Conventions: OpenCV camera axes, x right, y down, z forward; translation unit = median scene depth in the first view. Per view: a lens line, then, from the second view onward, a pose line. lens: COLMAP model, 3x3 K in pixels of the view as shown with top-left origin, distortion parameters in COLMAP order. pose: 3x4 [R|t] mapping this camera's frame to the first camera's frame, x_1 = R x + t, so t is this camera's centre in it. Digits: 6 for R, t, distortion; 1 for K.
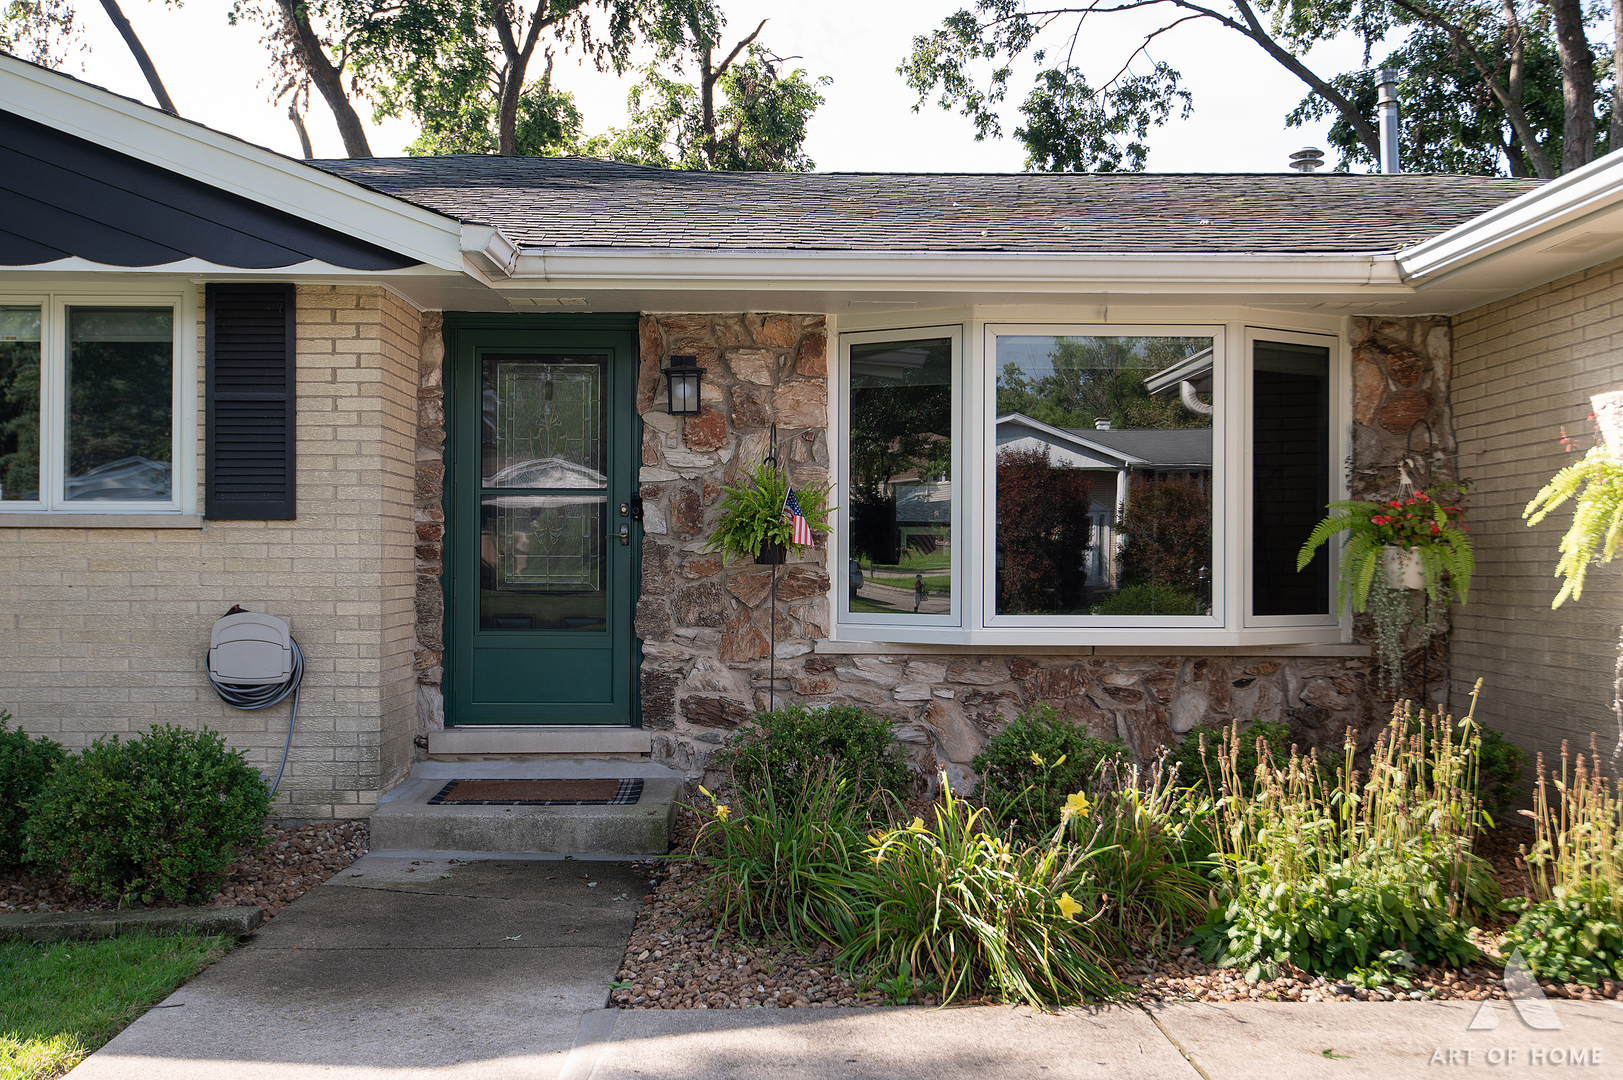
lens RADIAL K [[1583.9, 0, 811.6], [0, 1583.9, 543.2], [0, 0, 1]] dist [-0.012464, 0.000000]
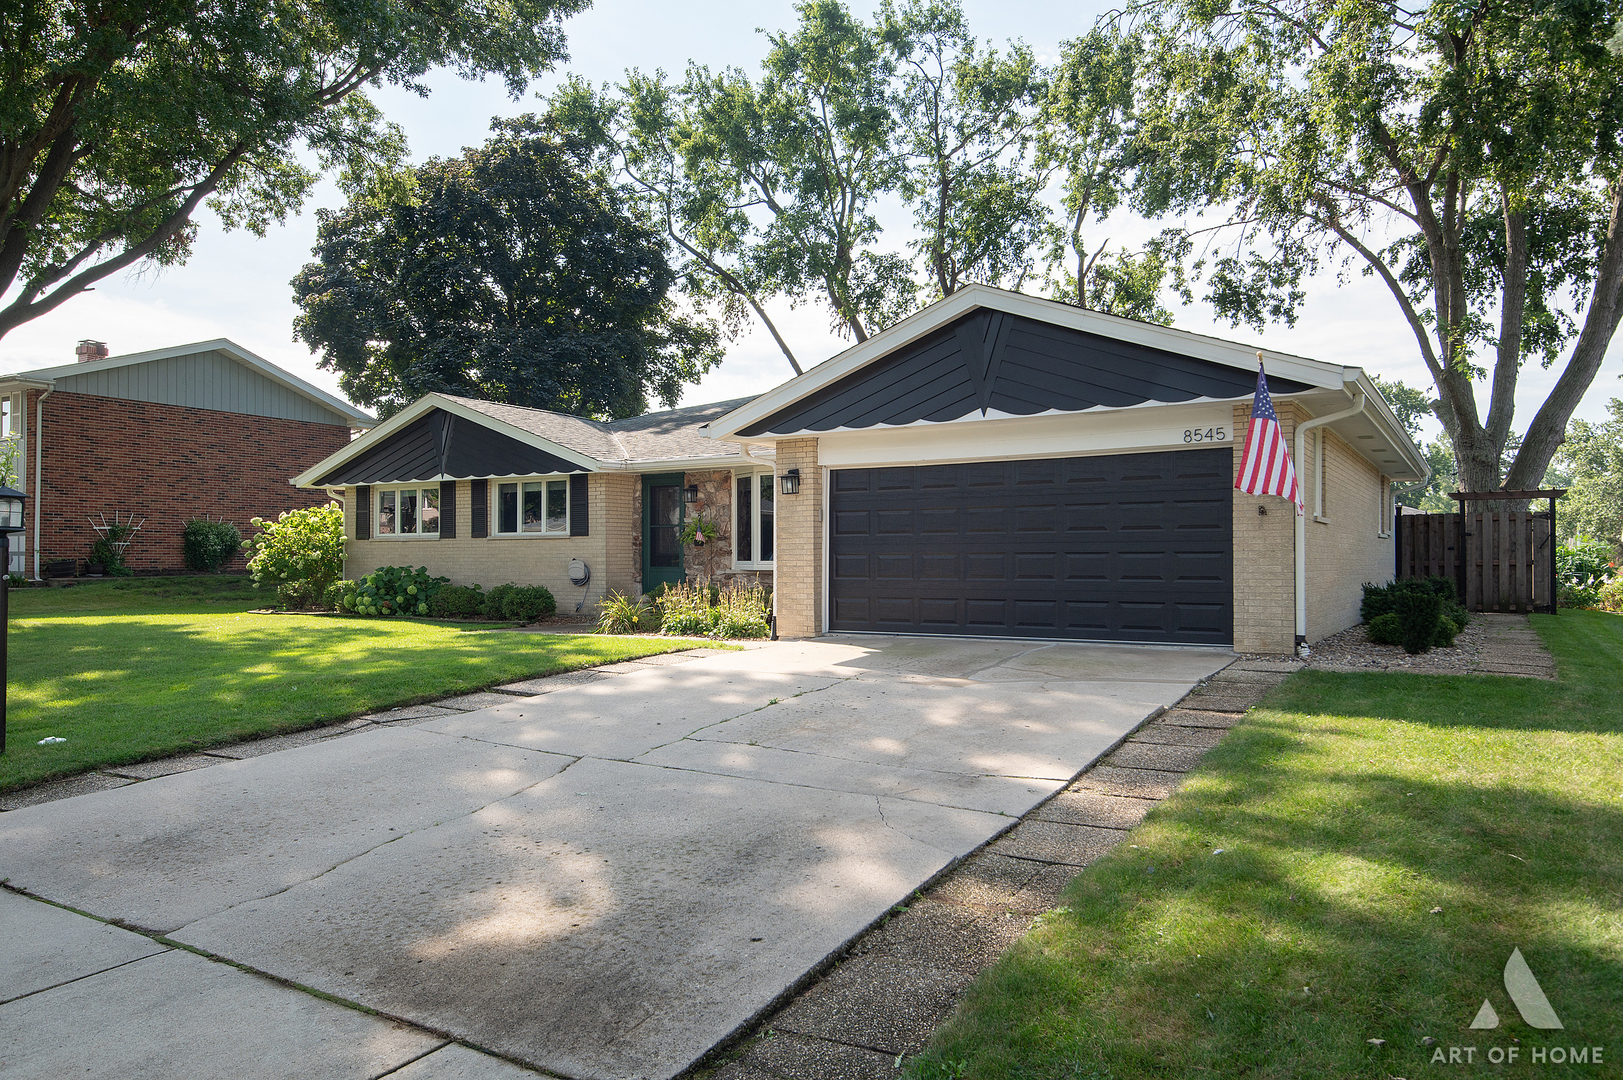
lens RADIAL K [[1107.3, 0, 809.4], [0, 1107.3, 540.1], [0, 0, 1]] dist [0.002539, 0.000390]
pose [[0.840820, -0.011137, -0.541200, 1.388711], [0.012075, 0.999925, -0.001817, 0.006489], [0.541180, -0.005007, 0.840892, -0.839635]]
